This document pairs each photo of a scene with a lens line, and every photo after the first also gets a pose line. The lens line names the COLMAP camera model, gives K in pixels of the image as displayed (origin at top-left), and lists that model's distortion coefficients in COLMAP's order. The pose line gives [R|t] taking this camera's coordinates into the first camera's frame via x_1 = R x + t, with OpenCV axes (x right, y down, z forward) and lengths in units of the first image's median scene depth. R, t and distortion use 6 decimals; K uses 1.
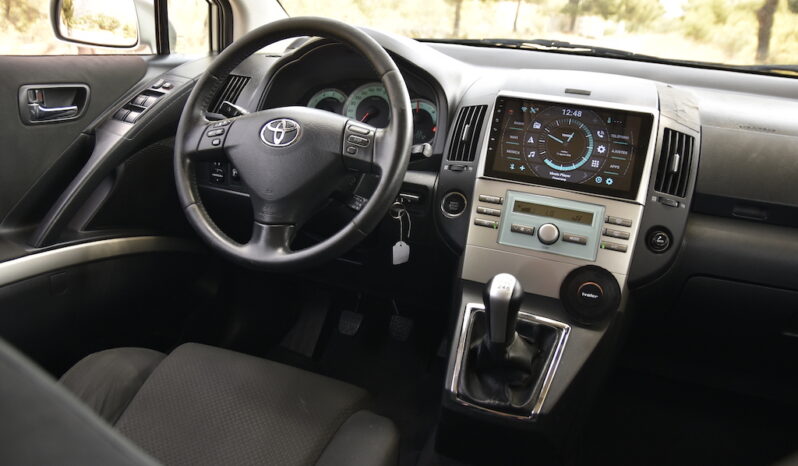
lens RADIAL K [[594.2, 0, 399.0], [0, 594.2, 233.0], [0, 0, 1]] dist [-0.085925, -0.000087]
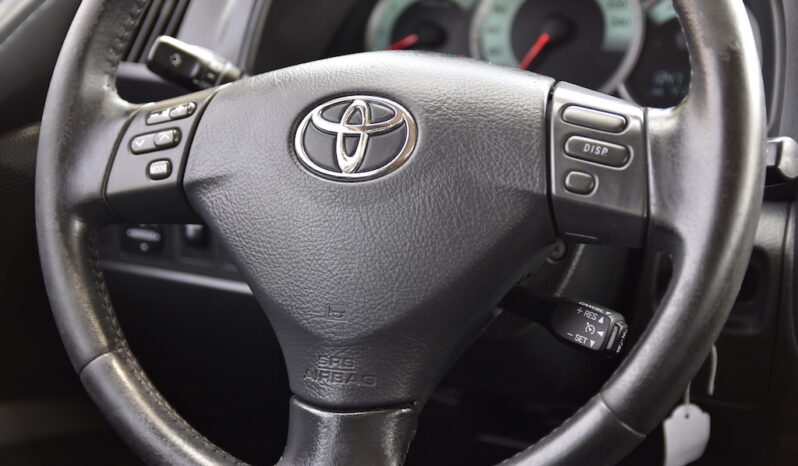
lens RADIAL K [[1365.2, 0, 399.0], [0, 1365.2, 233.0], [0, 0, 1]] dist [0.037098, 0.188333]
pose [[0.996464, -0.061590, -0.057147, -0.130718], [0.061154, 0.998085, -0.009351, -0.103468], [0.057613, 0.005823, 0.998322, 0.214115]]
